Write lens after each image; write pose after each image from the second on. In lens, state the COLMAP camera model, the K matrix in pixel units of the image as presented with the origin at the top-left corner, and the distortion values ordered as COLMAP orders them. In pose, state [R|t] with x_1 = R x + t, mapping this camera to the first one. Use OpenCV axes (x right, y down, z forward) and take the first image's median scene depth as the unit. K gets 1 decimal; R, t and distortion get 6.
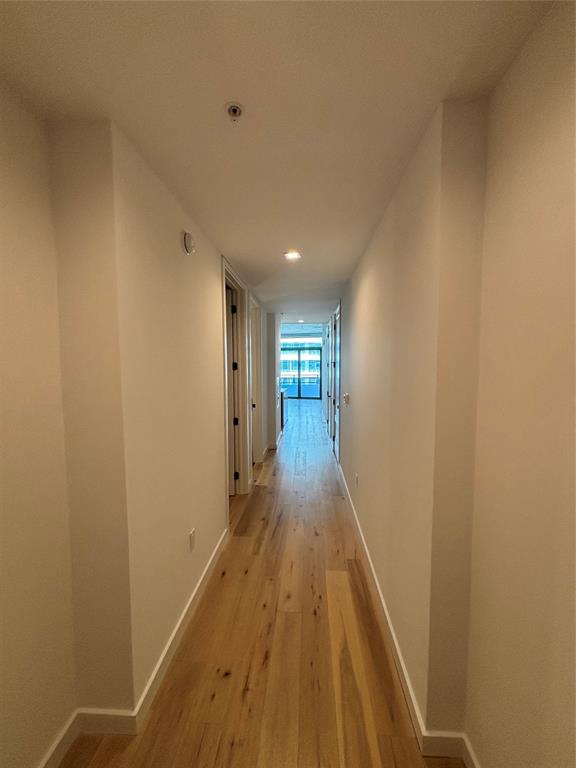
lens RADIAL K [[310.4, 0, 289.8], [0, 310.4, 387.2], [0, 0, 1]] dist [0.009283, -0.000953]
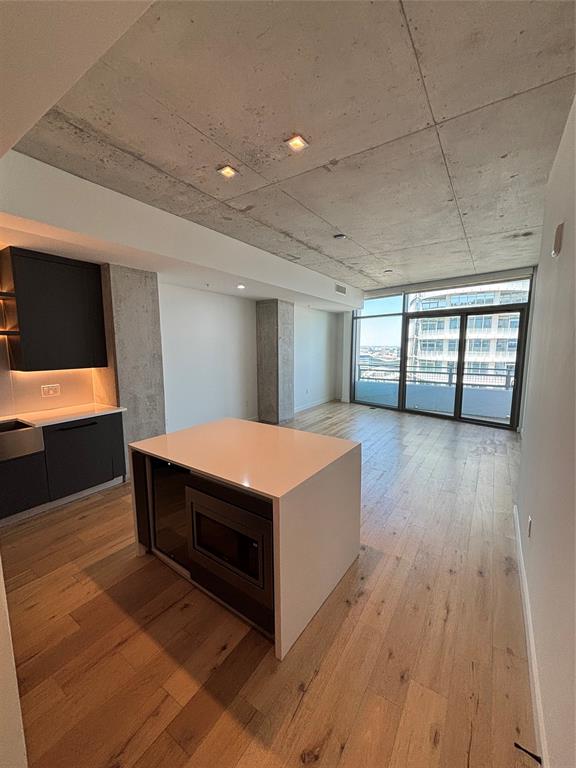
lens RADIAL K [[310.4, 0, 288.1], [0, 310.4, 385.4], [0, 0, 1]] dist [0.009283, -0.000953]
pose [[0.868196, 0.055539, -0.493104, 0.049973], [-0.016893, 0.996449, 0.082490, -0.064293], [0.495934, -0.063287, 0.866051, 0.620288]]
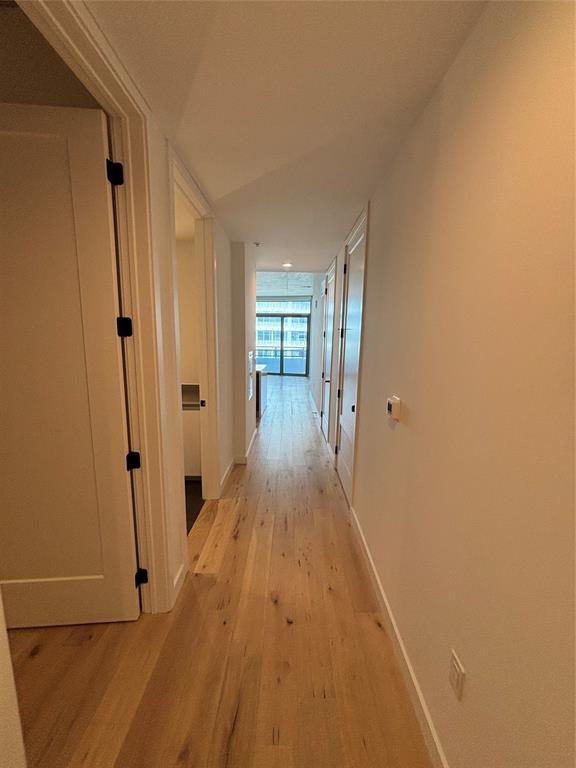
lens RADIAL K [[310.4, 0, 289.9], [0, 310.4, 383.9], [0, 0, 1]] dist [0.009283, -0.000953]
pose [[0.998096, 0.012876, 0.060322, 0.003653], [-0.017753, 0.996555, 0.081016, -0.011154], [-0.059071, -0.081932, 0.994886, 0.212607]]
